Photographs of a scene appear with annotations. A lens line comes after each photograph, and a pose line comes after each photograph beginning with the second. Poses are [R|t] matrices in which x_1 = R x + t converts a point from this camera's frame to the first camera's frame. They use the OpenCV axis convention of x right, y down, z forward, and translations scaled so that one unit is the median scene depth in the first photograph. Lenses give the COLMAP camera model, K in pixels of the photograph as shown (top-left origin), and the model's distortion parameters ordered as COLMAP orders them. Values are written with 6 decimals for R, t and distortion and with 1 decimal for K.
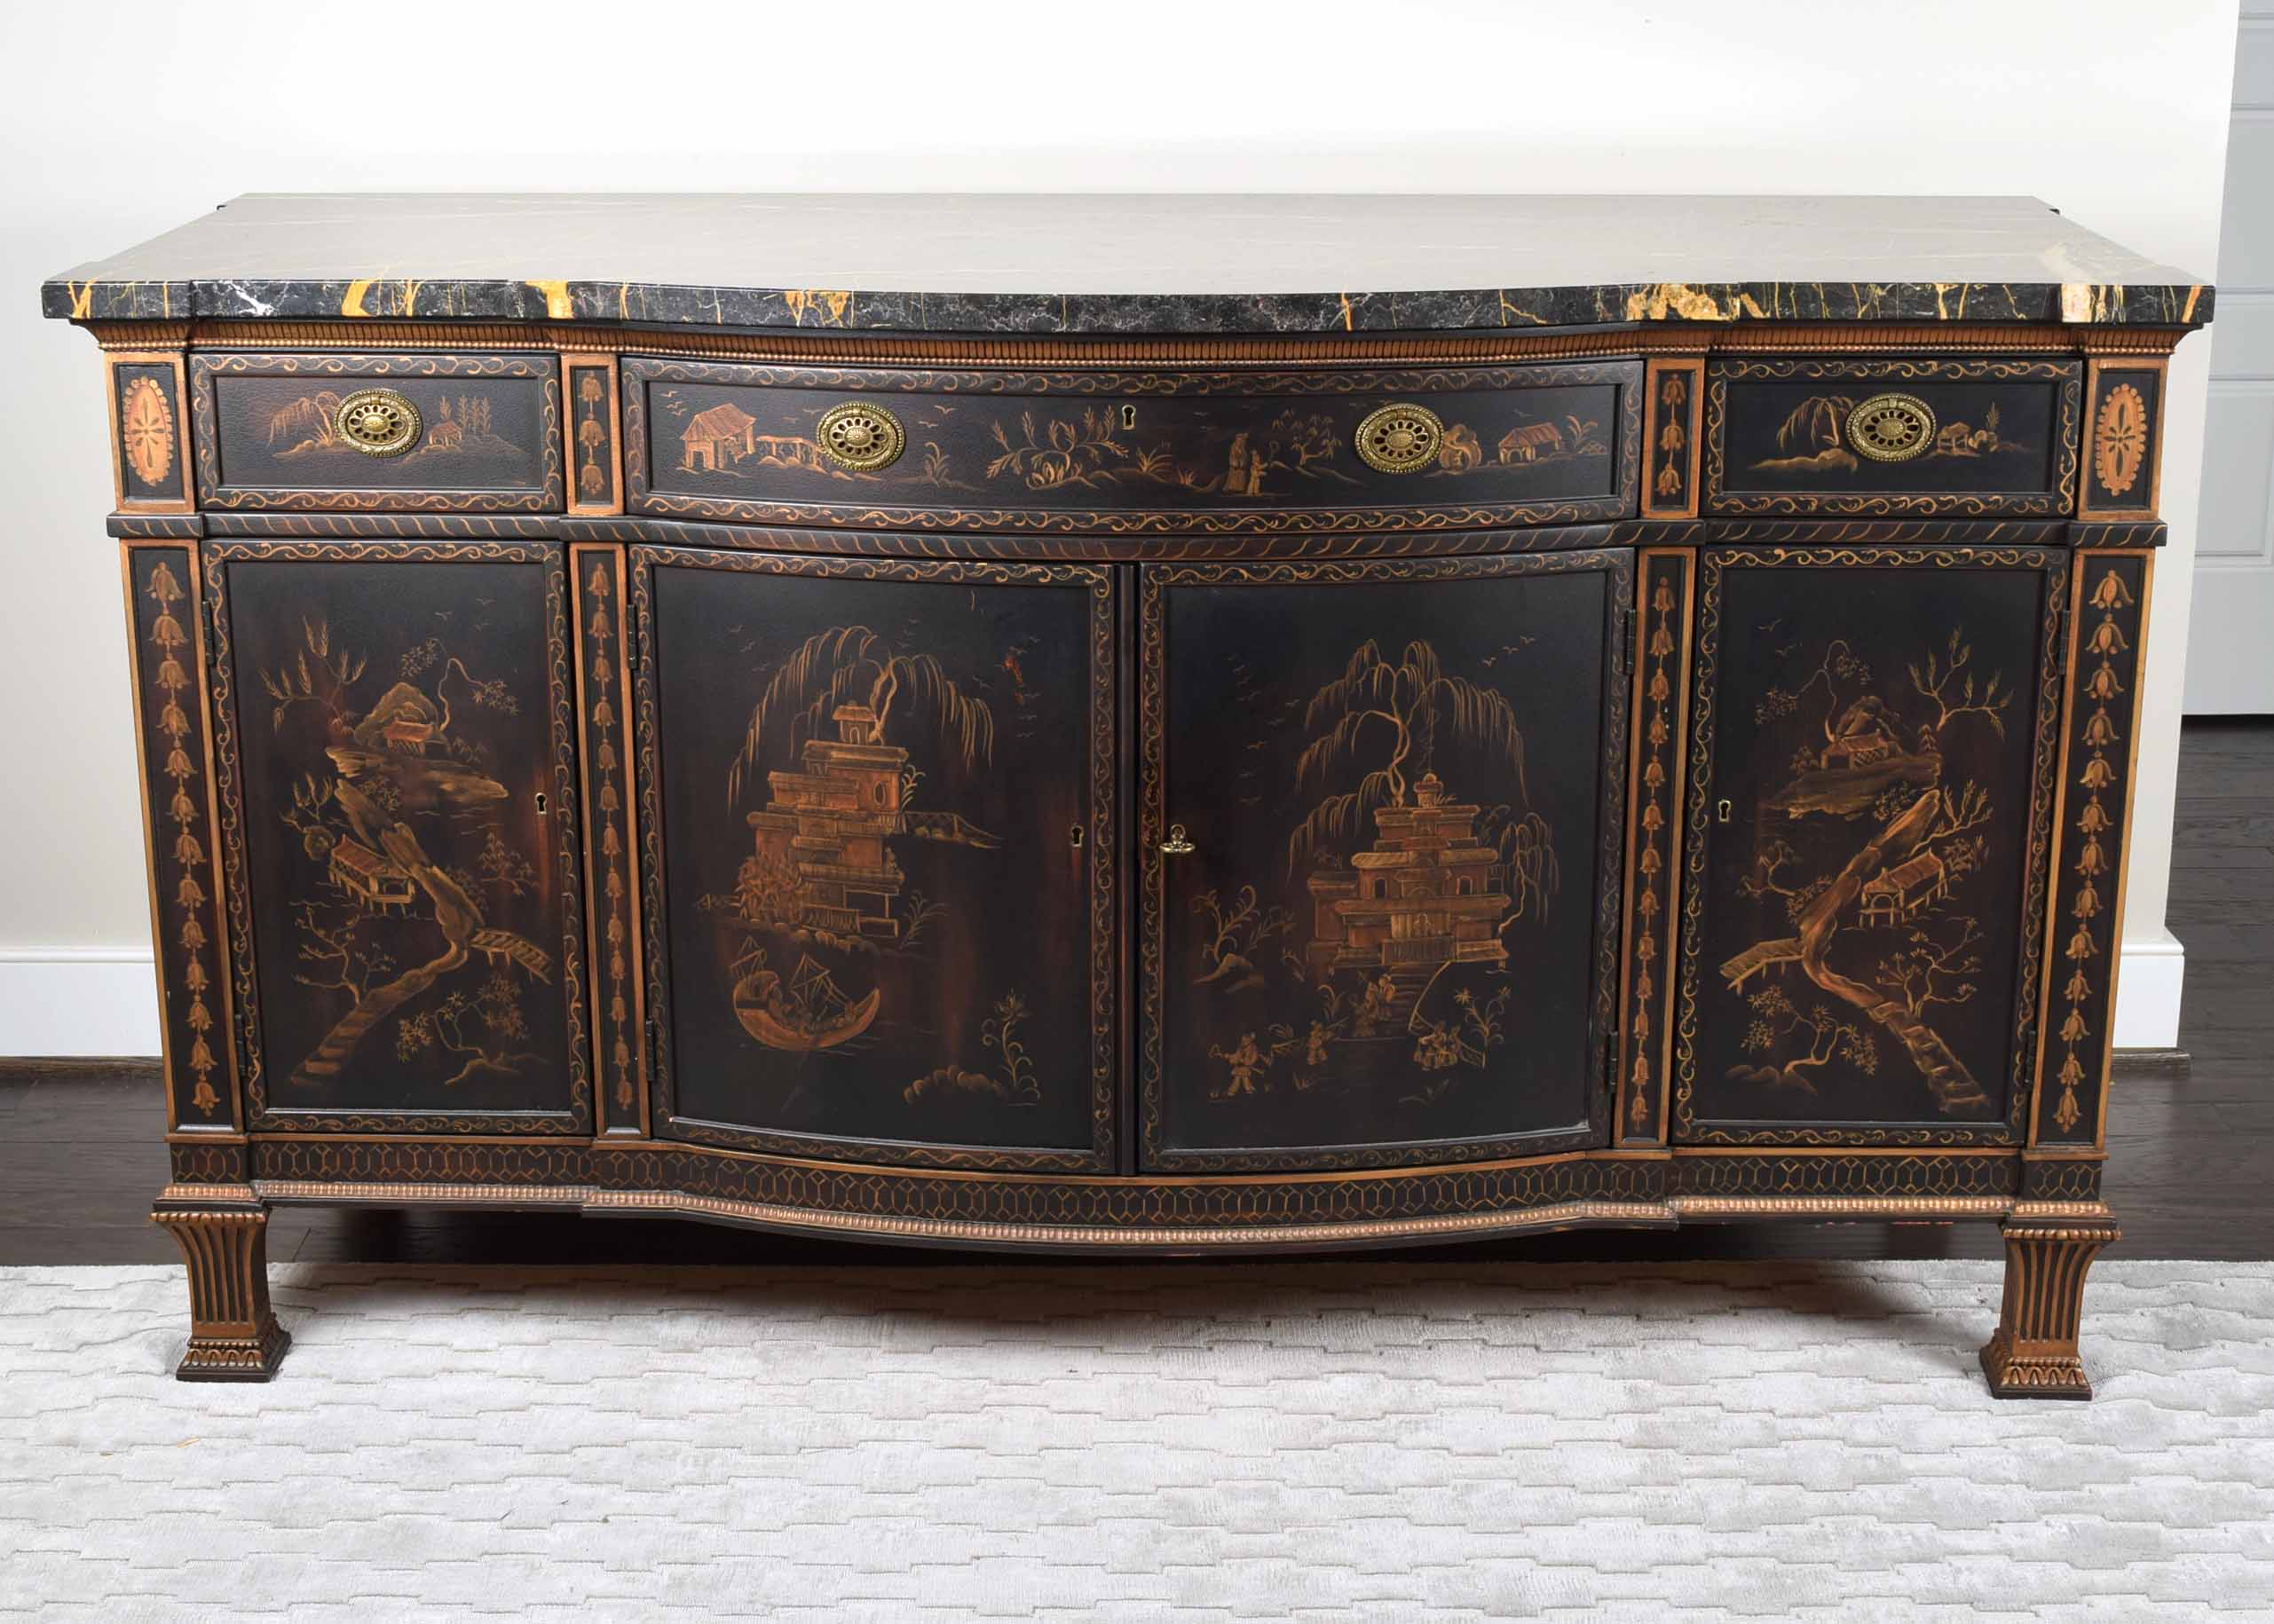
lens RADIAL K [[3464.1, 0, 1145.7], [0, 3464.1, 801.9], [0, 0, 1]] dist [-0.039076, -0.026731]
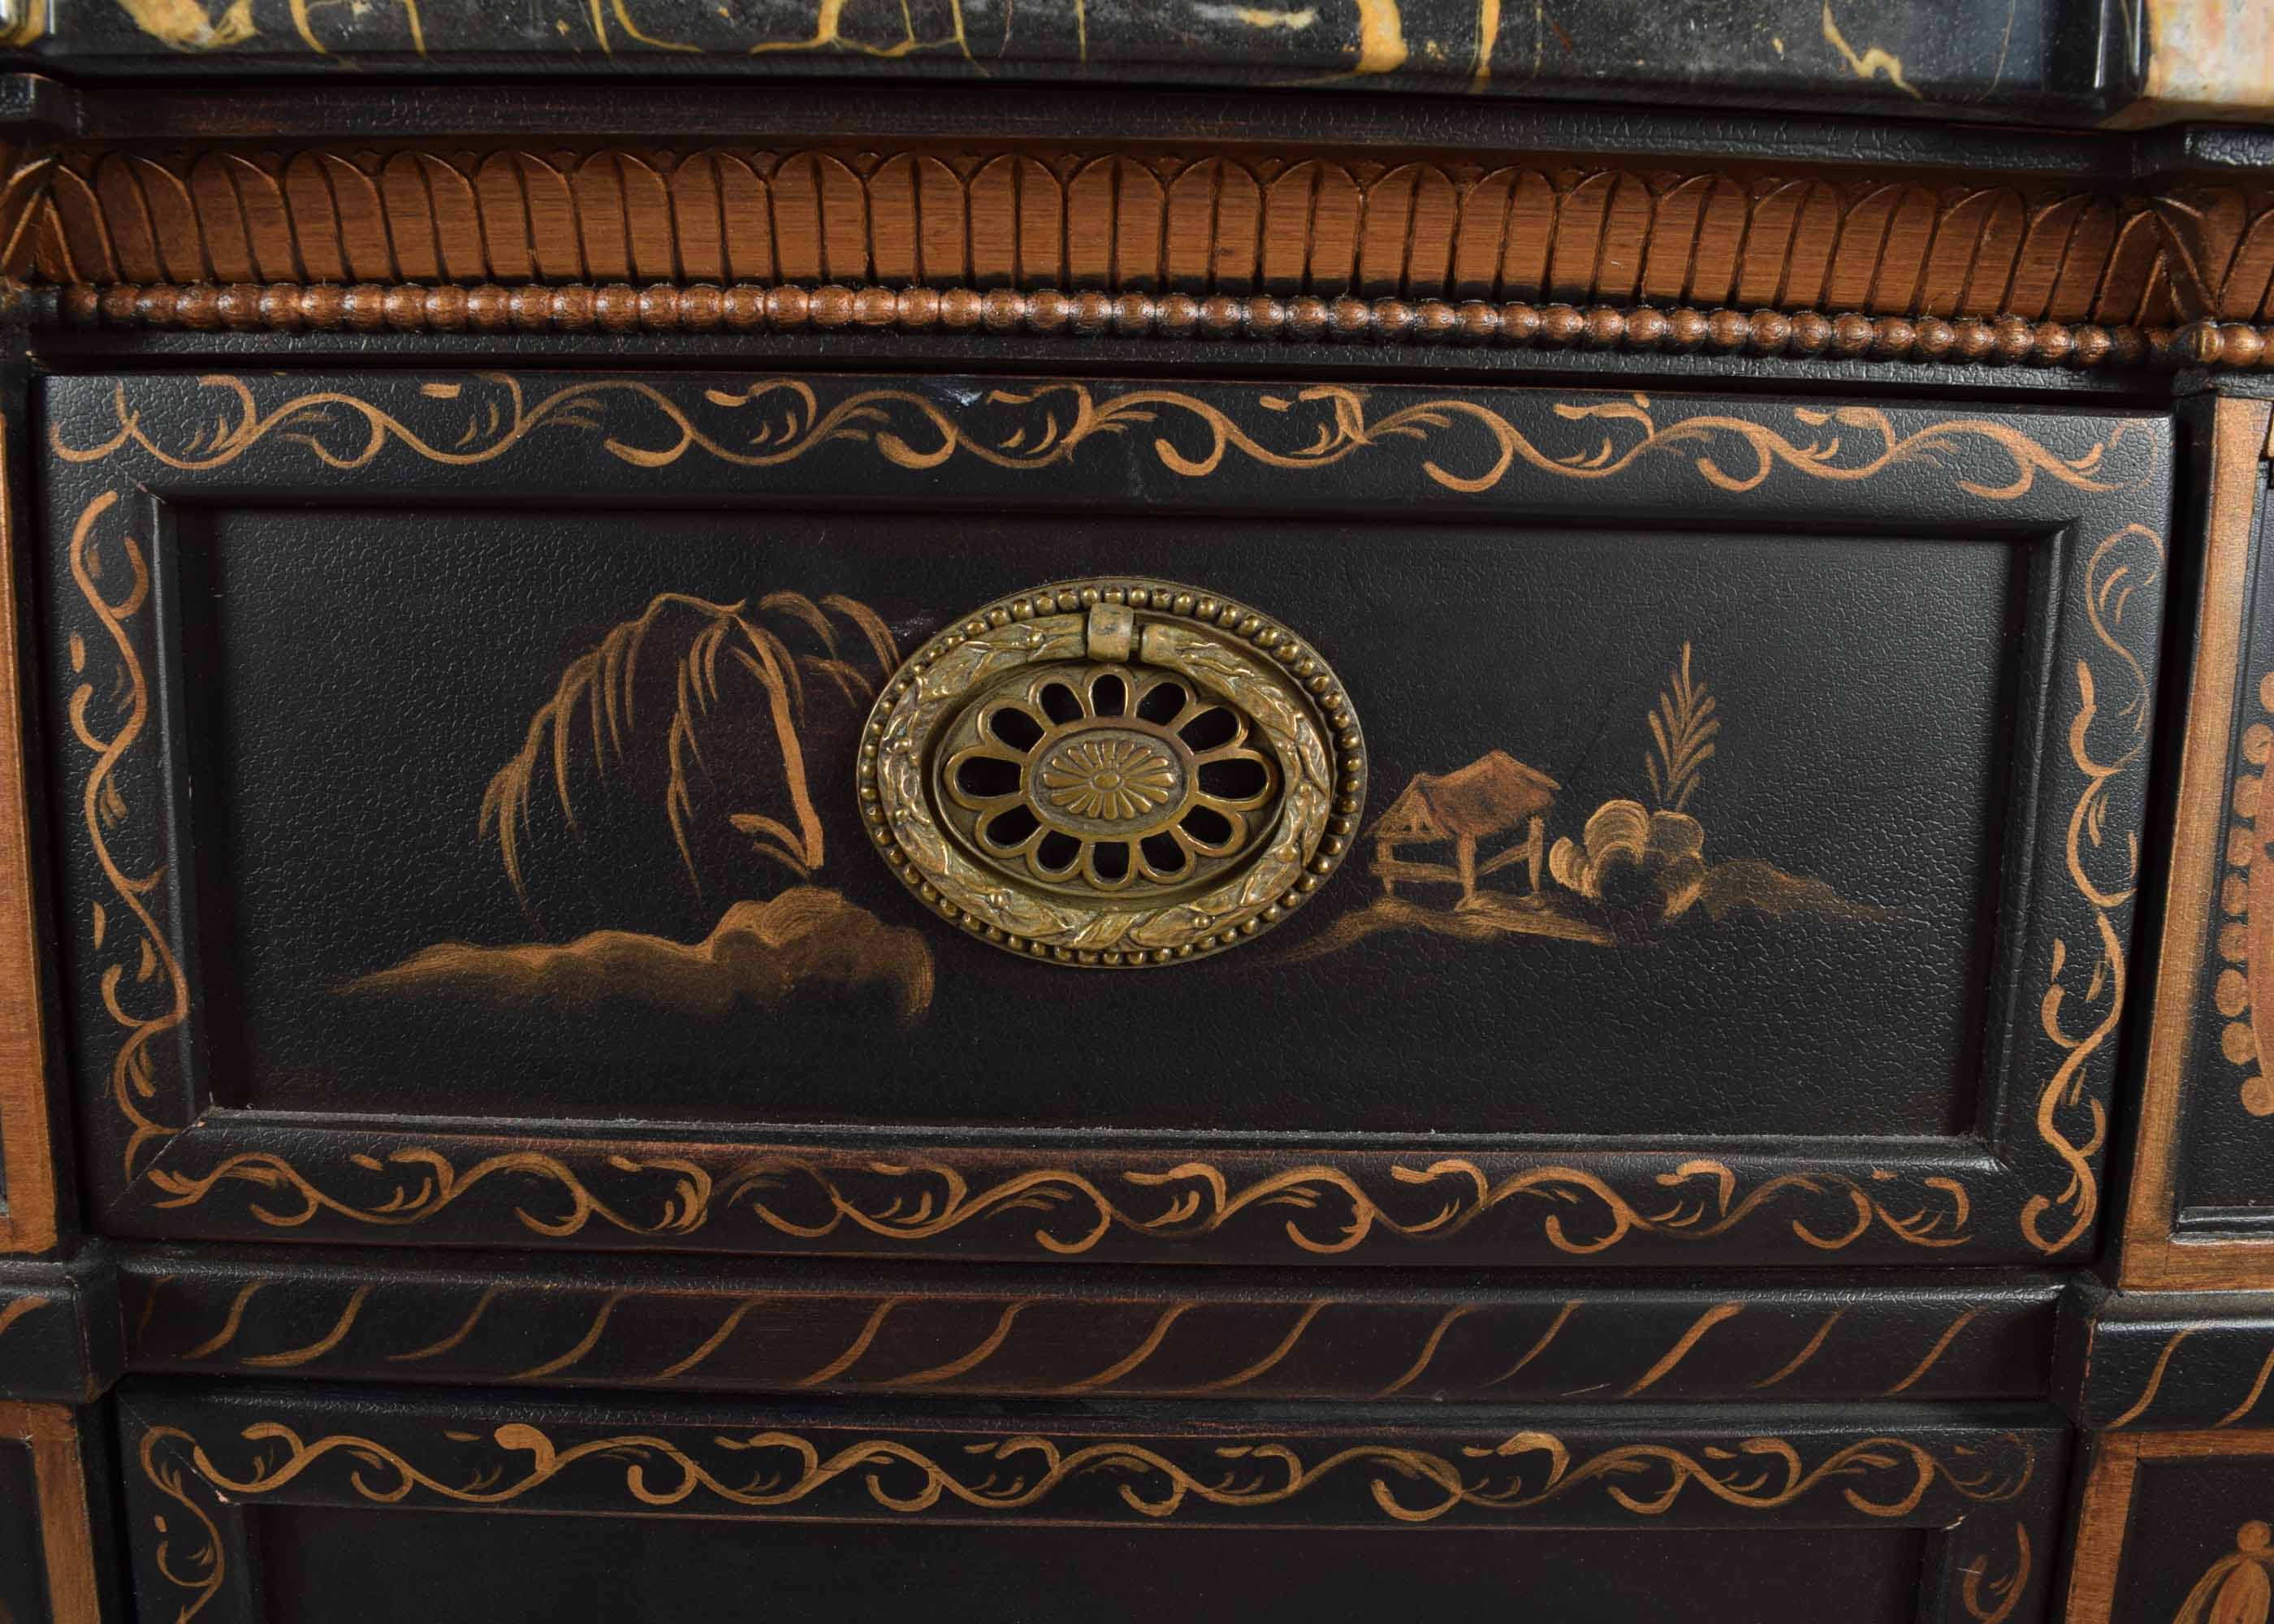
lens RADIAL K [[1853.2, 0, 1125.6], [0, 1853.2, 795.9], [0, 0, 1]] dist [-0.100439, 0.020747]
pose [[0.998972, 0.018607, 0.041327, 0.208014], [-0.013132, 0.991556, -0.129015, -0.093077], [-0.043378, 0.128340, 0.990781, 0.887259]]
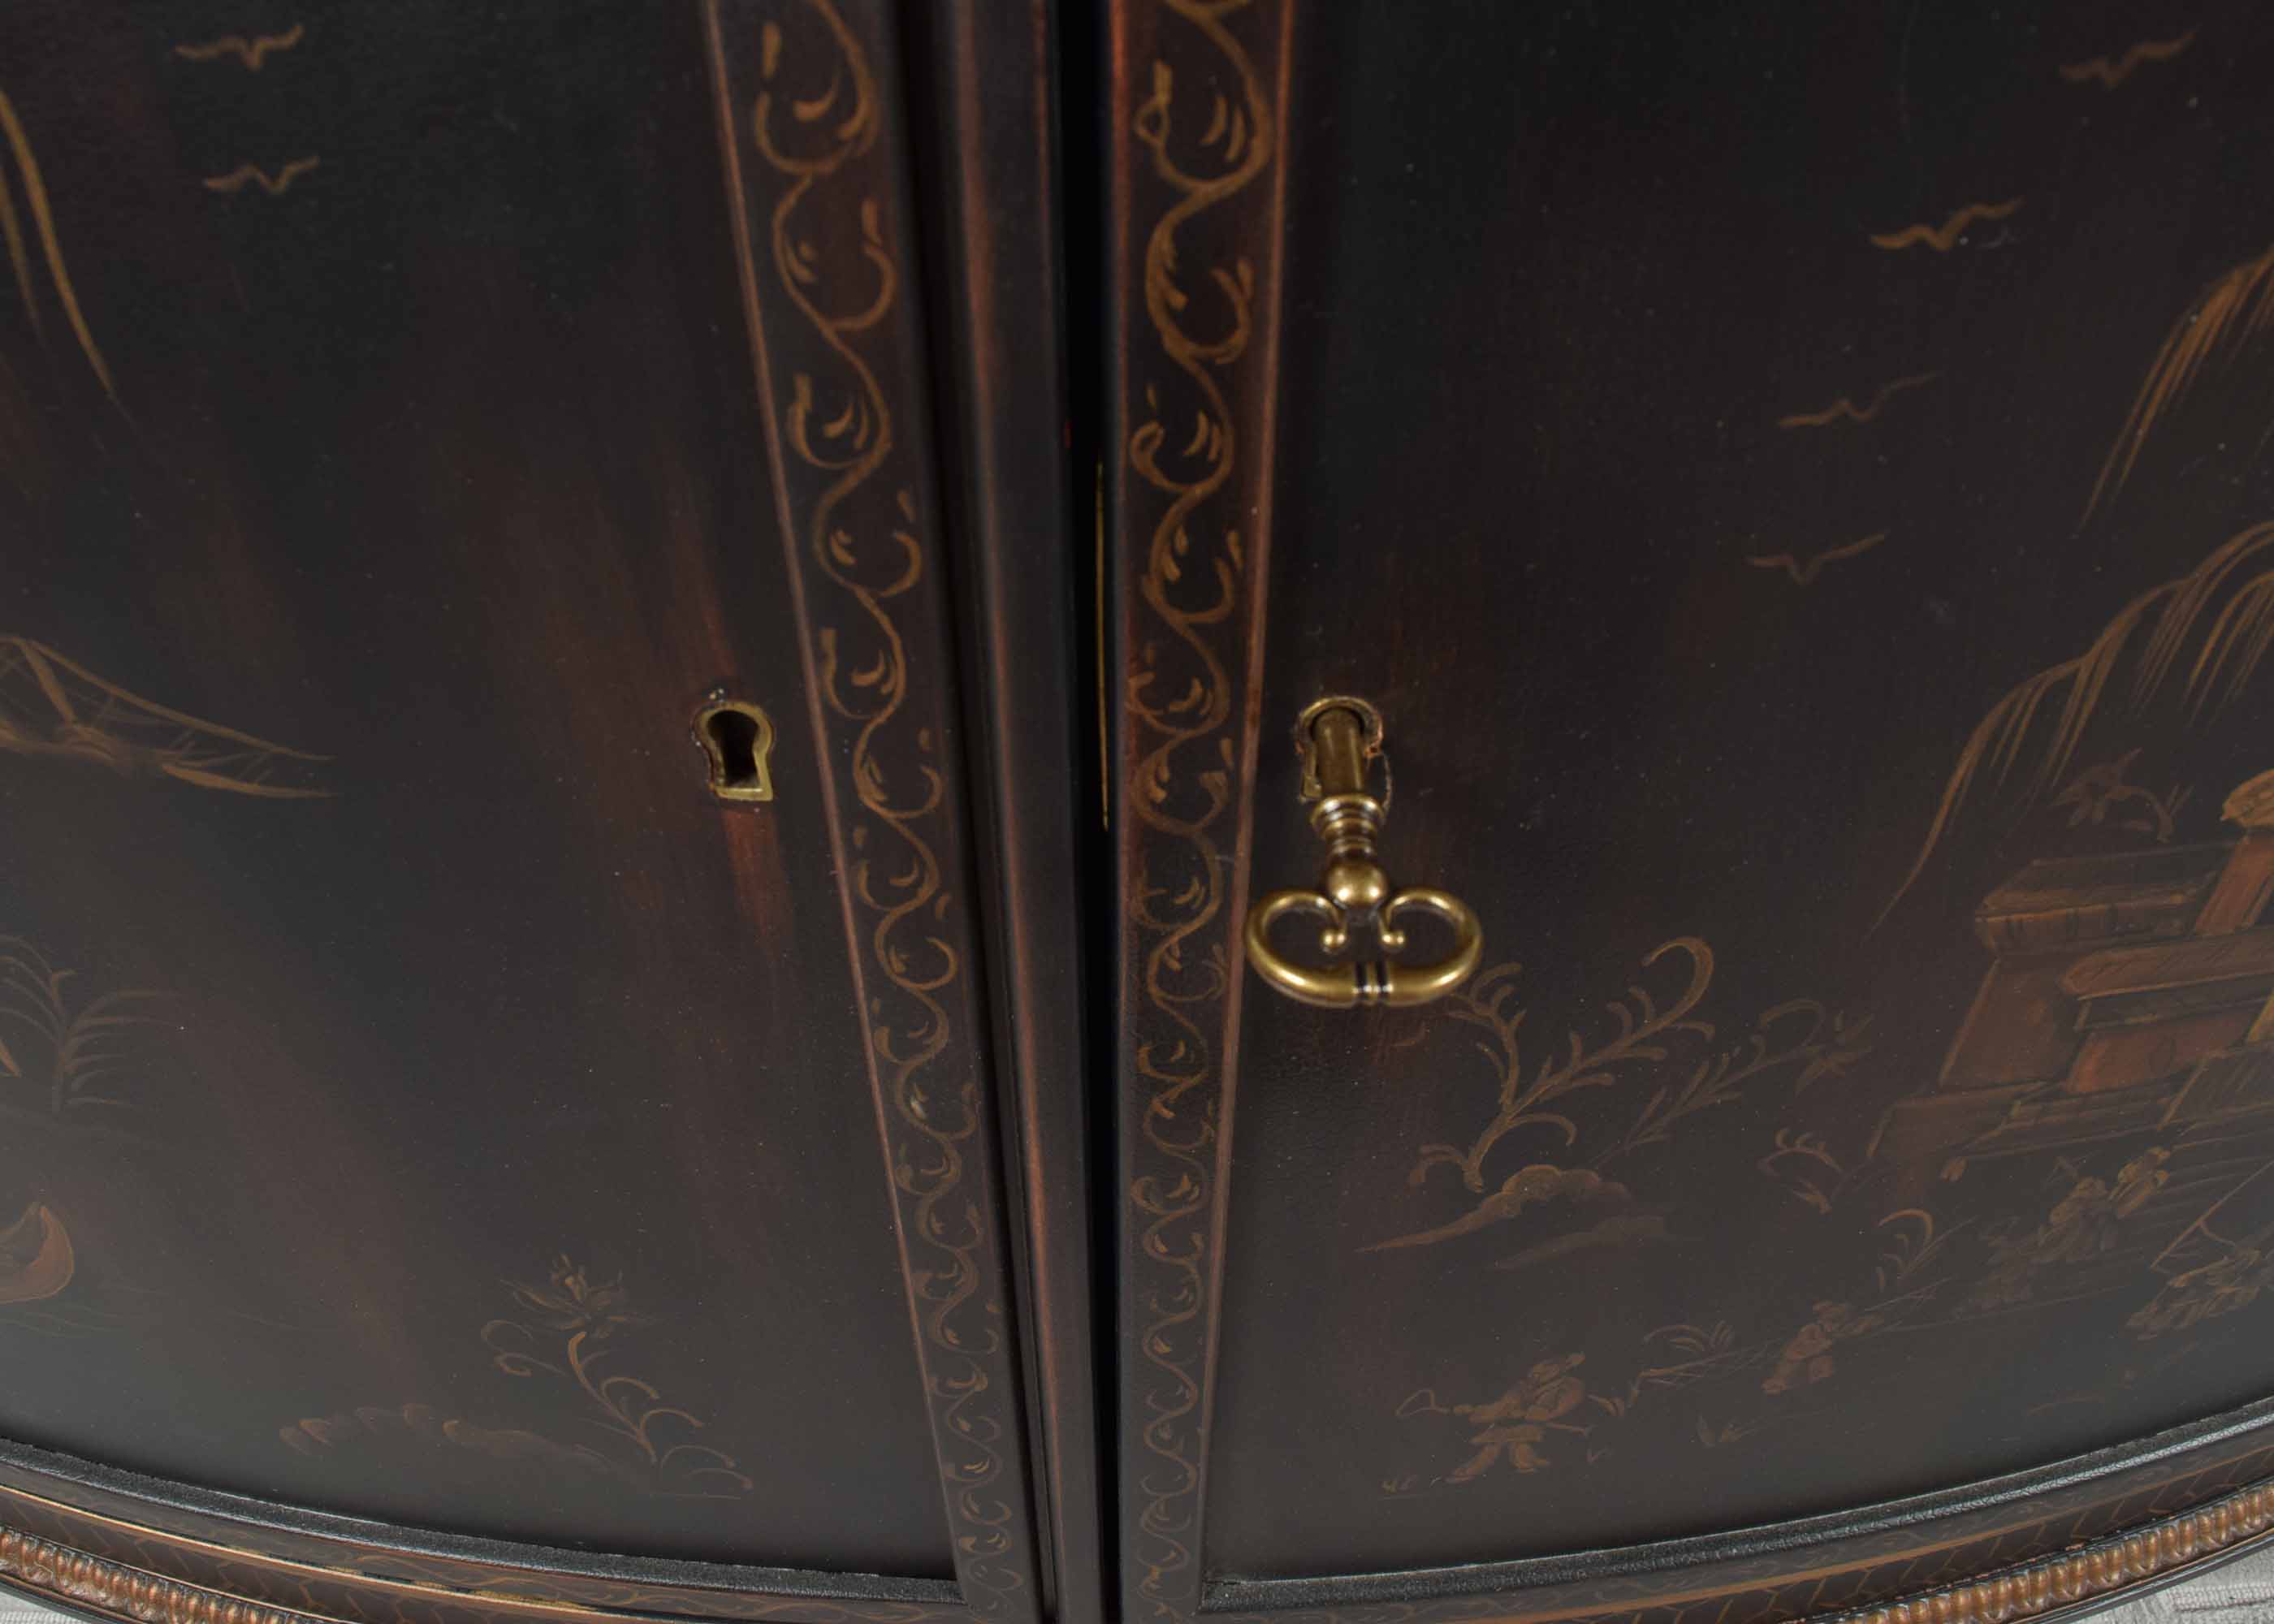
lens RADIAL K [[1896.4, 0, 1124.0], [0, 1896.4, 801.0], [0, 0, 1]] dist [-0.102646, 0.026602]
pose [[0.999591, -0.023354, 0.016491, -0.002575], [0.013063, 0.886170, 0.463176, -0.030216], [-0.025430, -0.462771, 0.886113, 0.909735]]
